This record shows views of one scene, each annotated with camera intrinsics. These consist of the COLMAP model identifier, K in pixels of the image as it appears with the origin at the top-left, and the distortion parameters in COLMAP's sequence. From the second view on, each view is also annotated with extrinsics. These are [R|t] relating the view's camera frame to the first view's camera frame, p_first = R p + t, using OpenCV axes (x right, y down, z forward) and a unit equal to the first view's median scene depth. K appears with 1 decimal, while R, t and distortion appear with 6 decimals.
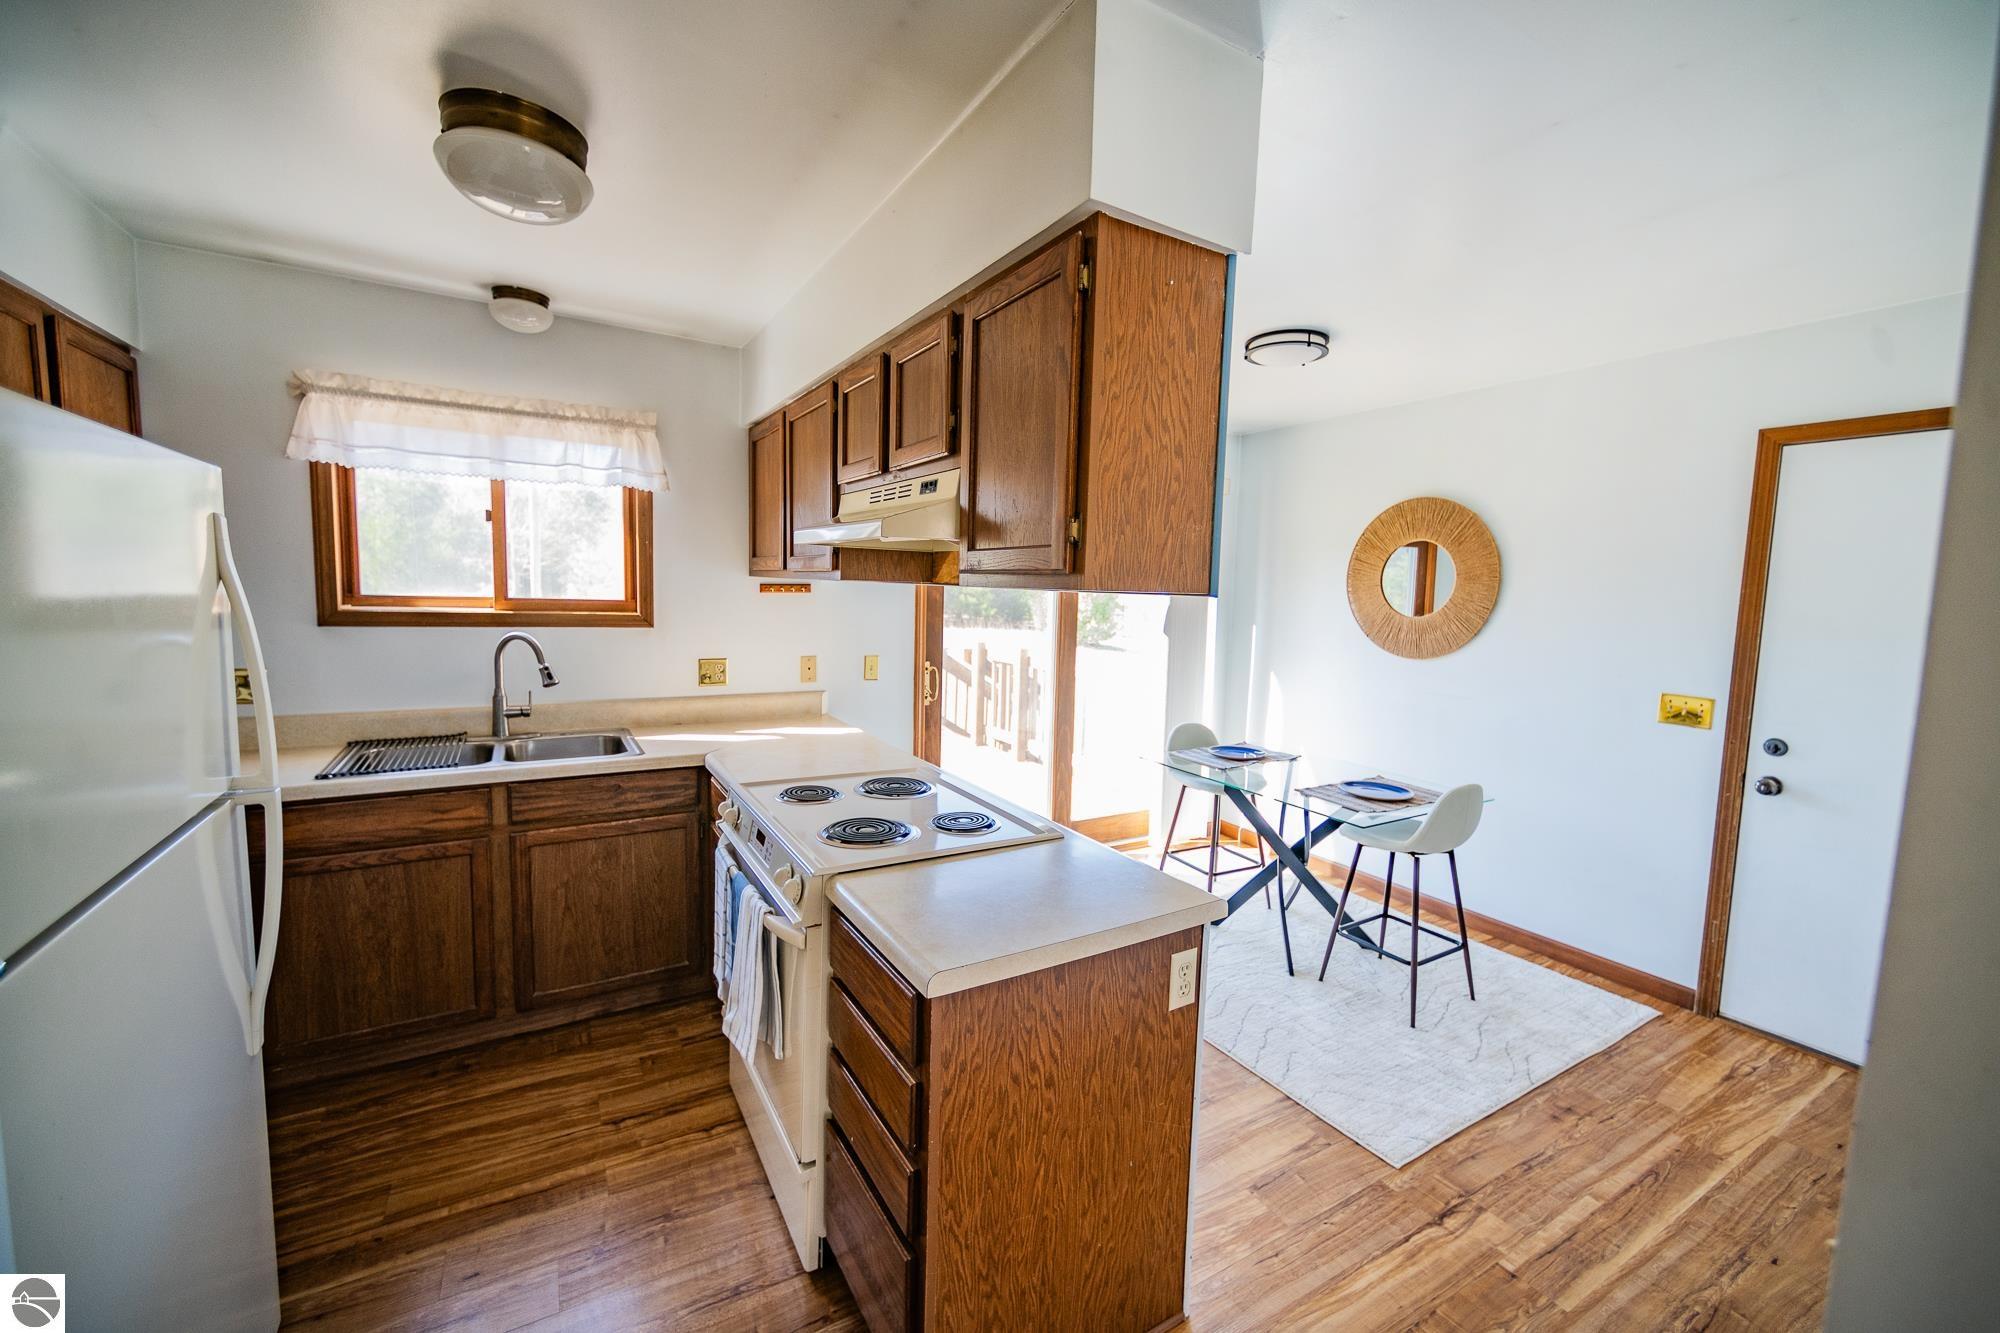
lens RADIAL K [[792.2, 0, 1006.9], [0, 792.2, 663.1], [0, 0, 1]] dist [-0.000030, -0.000171]
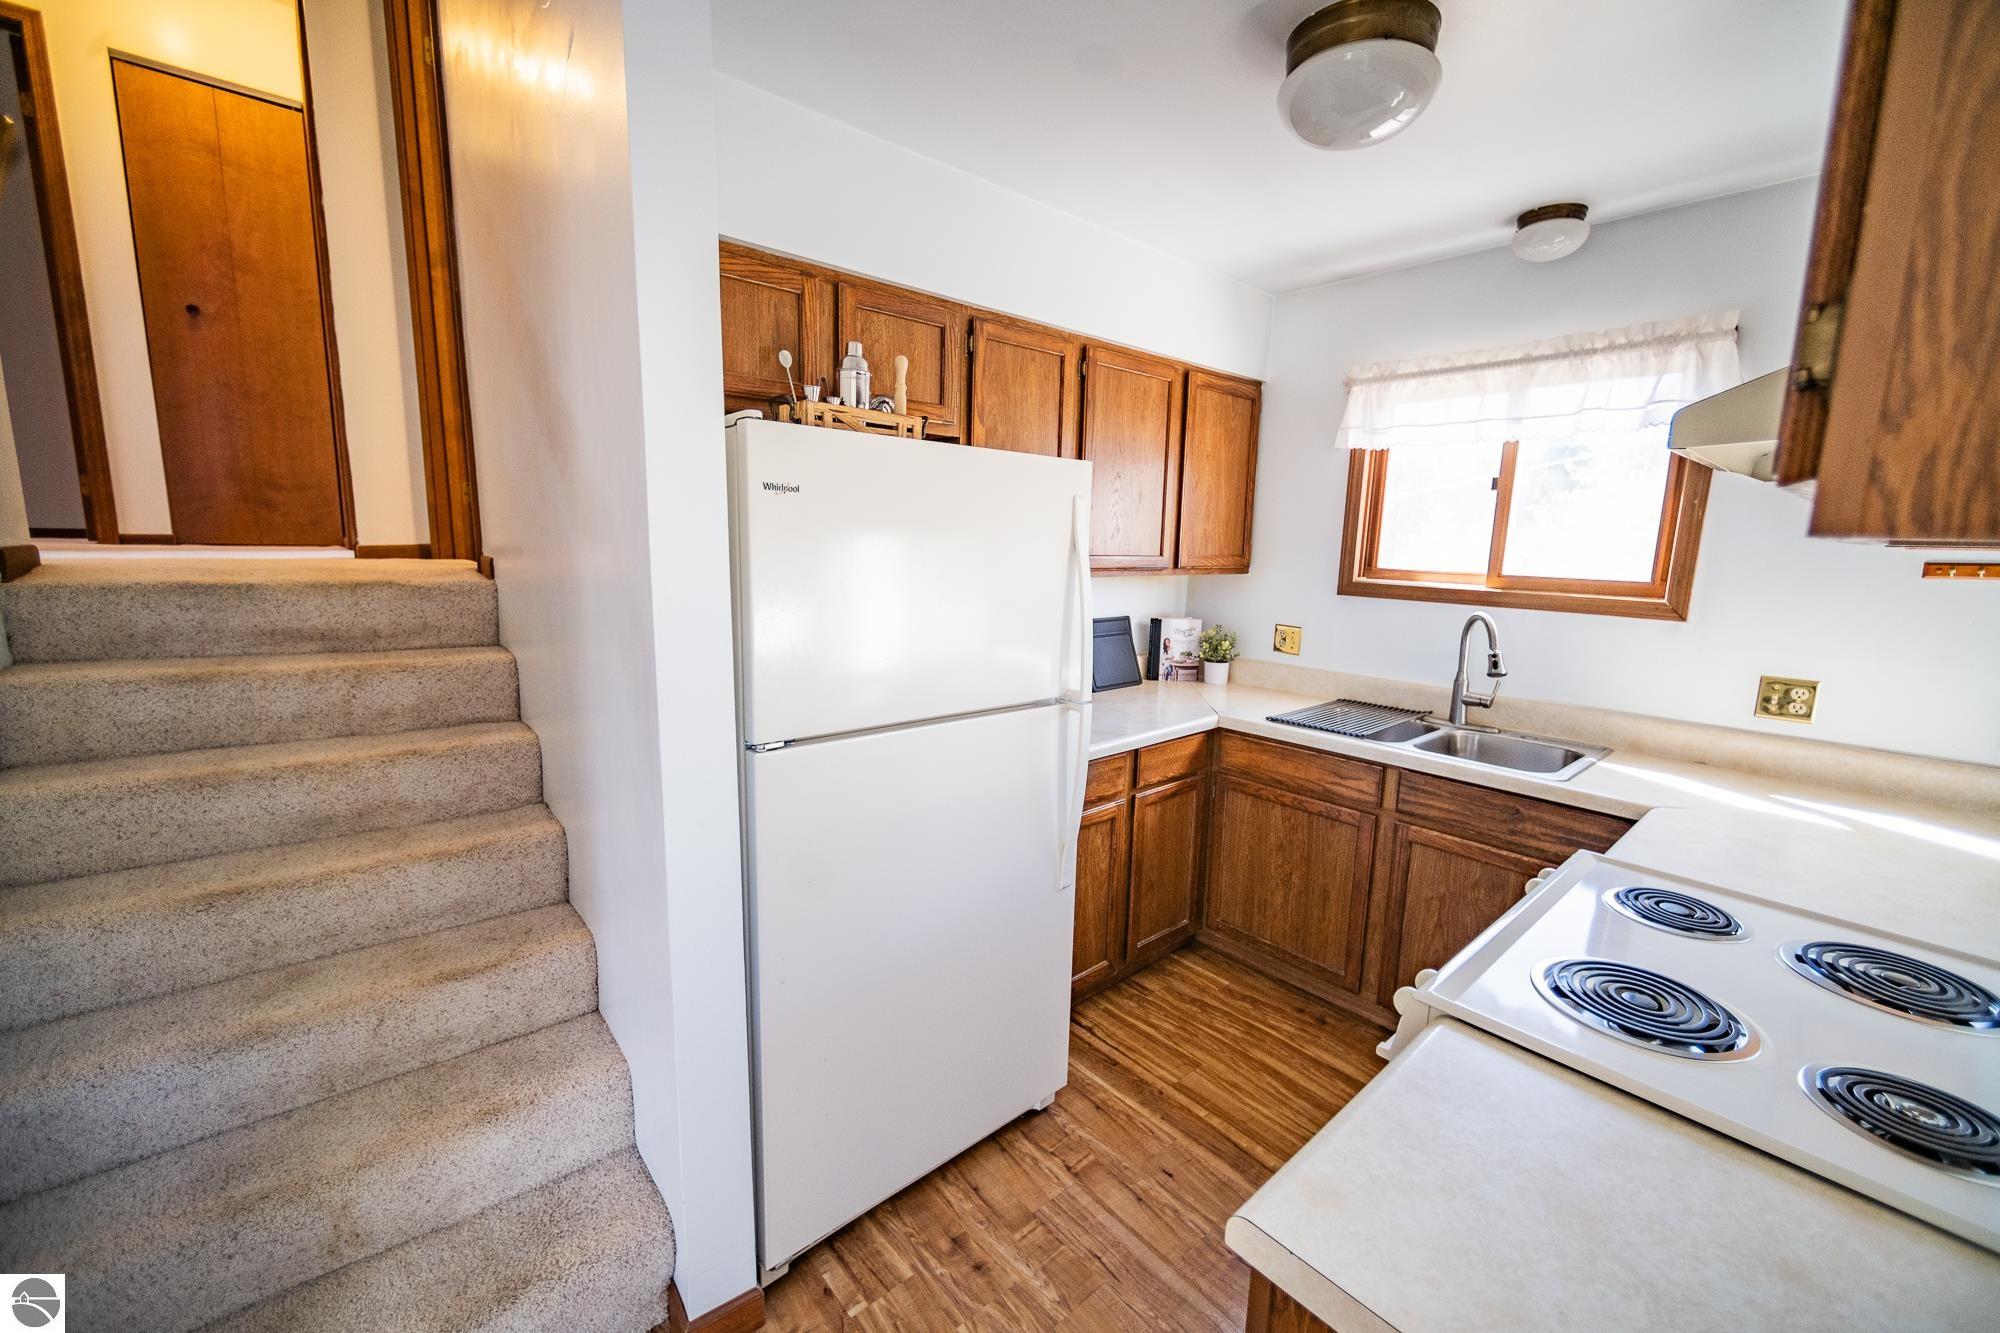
lens RADIAL K [[790.7, 0, 1000.0], [0, 790.7, 666.5], [0, 0, 1]] dist [0.000083, -0.000176]
pose [[0.173191, 0.134426, -0.975671, 0.182501], [-0.113265, 0.986787, 0.115852, -0.021982], [0.978354, 0.090445, 0.186129, 0.329936]]
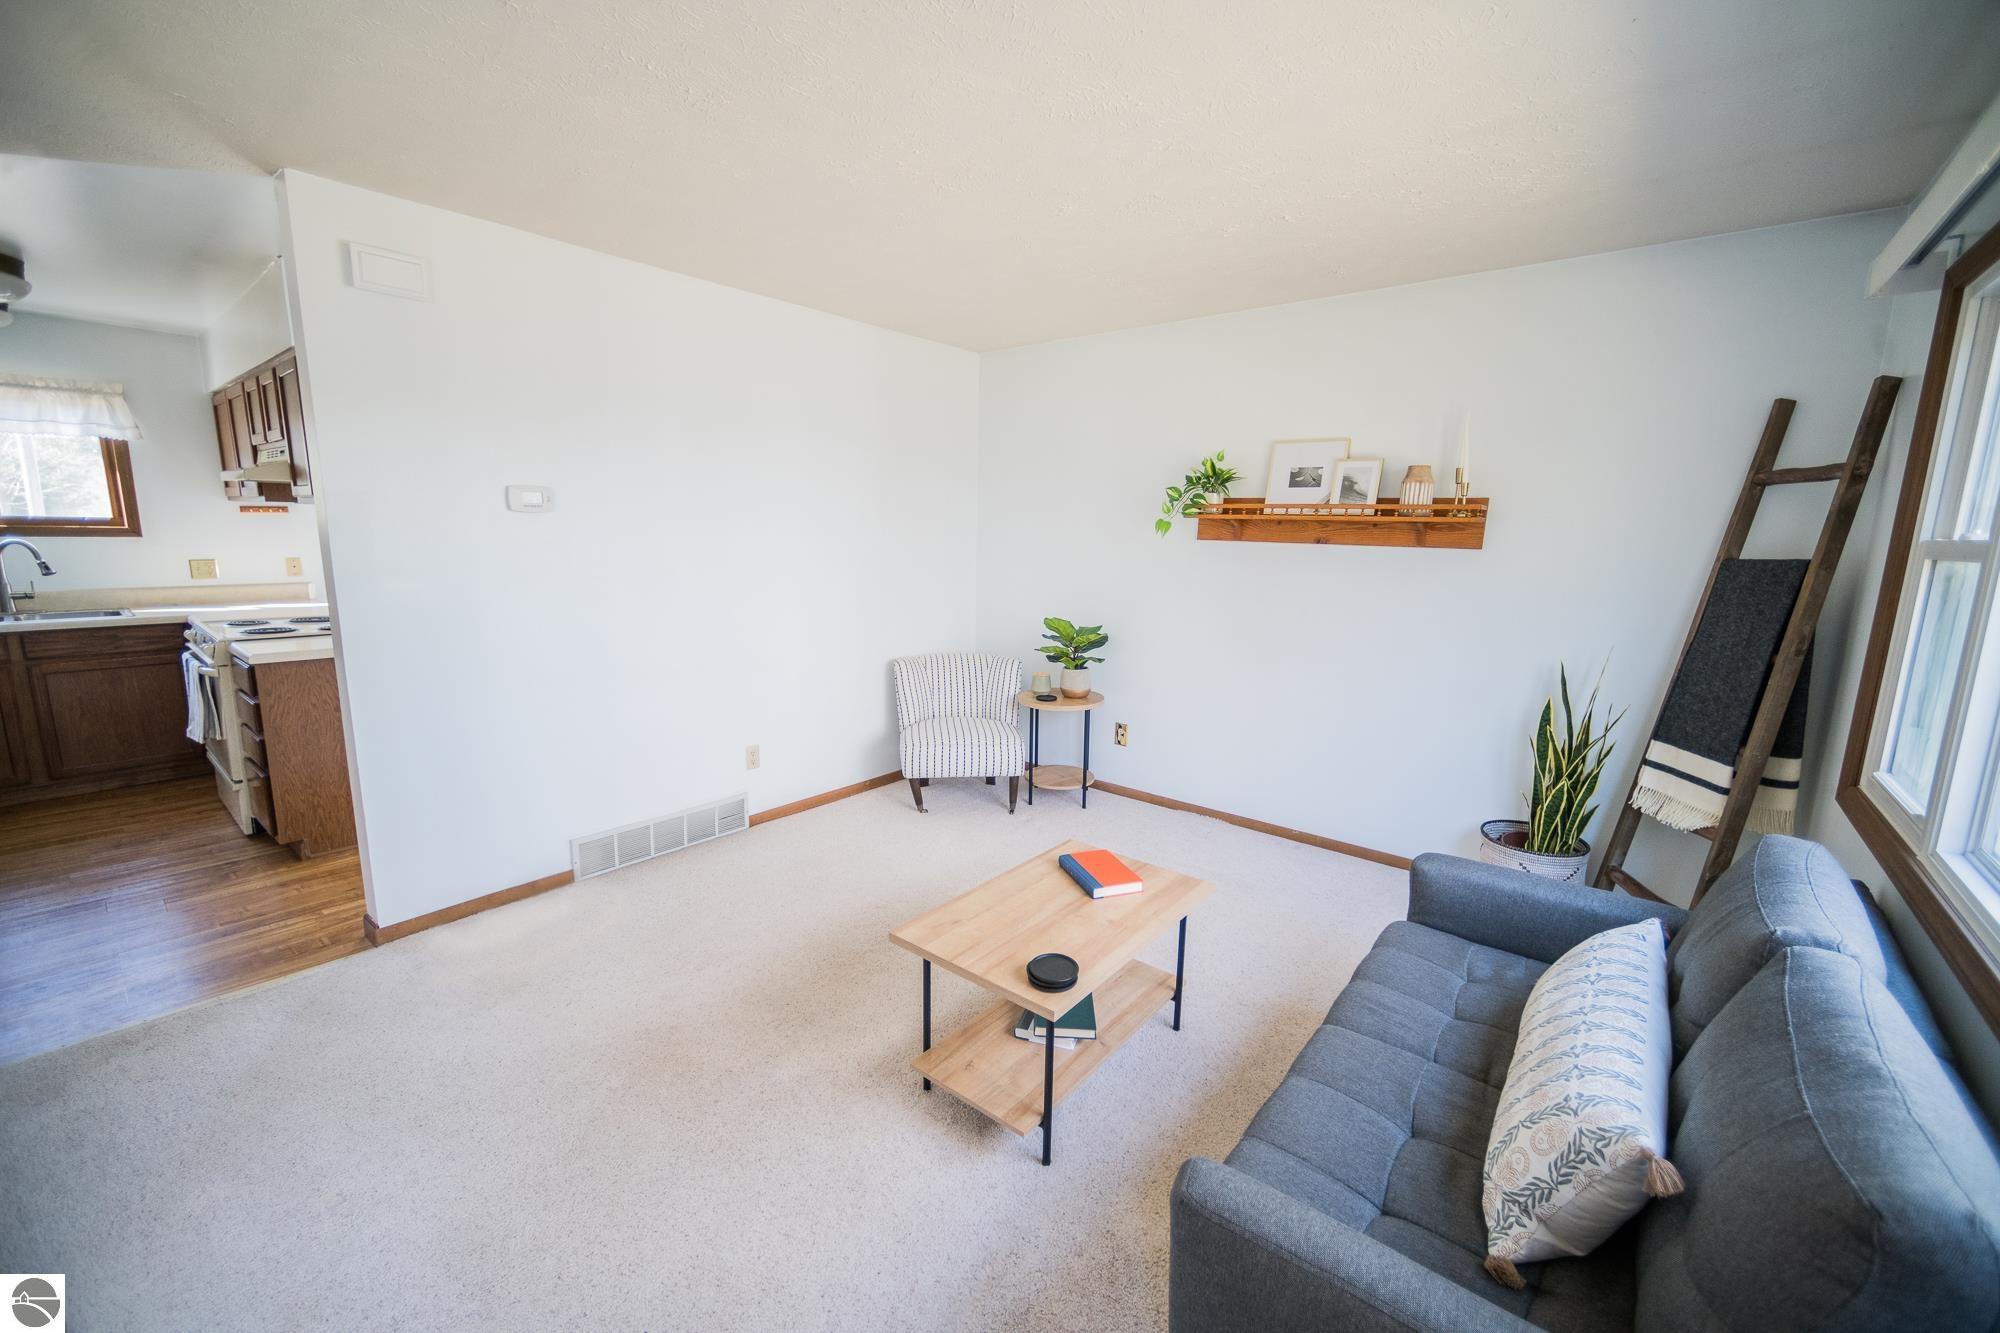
lens RADIAL K [[792.2, 0, 1006.9], [0, 792.2, 663.1], [0, 0, 1]] dist [-0.000030, -0.000171]
pose [[0.942202, -0.066624, 0.328355, 0.661412], [0.038031, 0.994963, 0.092752, 0.132910], [-0.332881, -0.074904, 0.939989, -1.076974]]
